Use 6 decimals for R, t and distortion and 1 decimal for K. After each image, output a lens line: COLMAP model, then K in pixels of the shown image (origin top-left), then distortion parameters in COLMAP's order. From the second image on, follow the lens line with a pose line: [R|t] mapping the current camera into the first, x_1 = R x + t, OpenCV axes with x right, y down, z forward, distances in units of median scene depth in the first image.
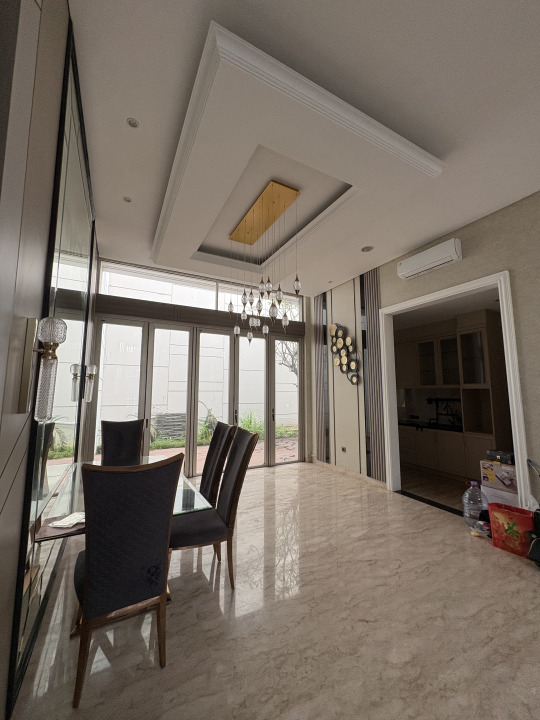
lens RADIAL K [[286.9, 0, 270.0], [0, 286.9, 360.0], [0, 0, 1]] dist [0.000565, -0.000042]
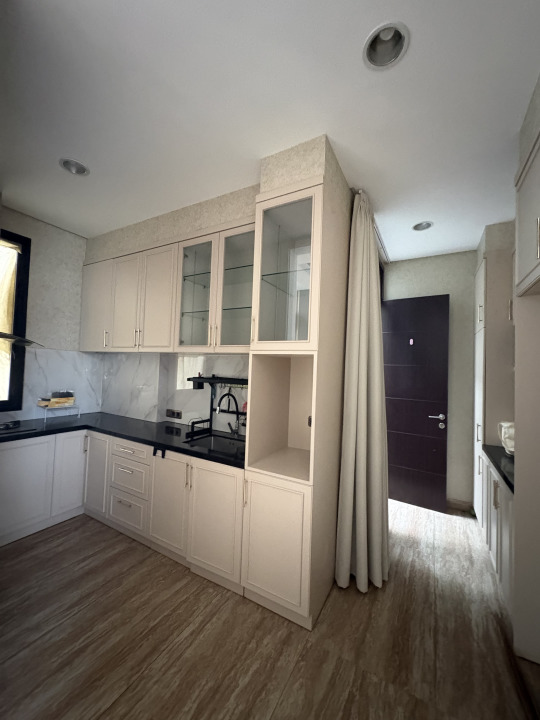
lens RADIAL K [[286.9, 0, 270.0], [0, 286.9, 360.0], [0, 0, 1]] dist [0.000565, -0.000042]
pose [[0.843232, 0.051141, 0.535111, 0.434782], [-0.098633, 0.993283, 0.060497, 0.074221], [-0.528423, -0.103793, 0.842613, 0.598720]]
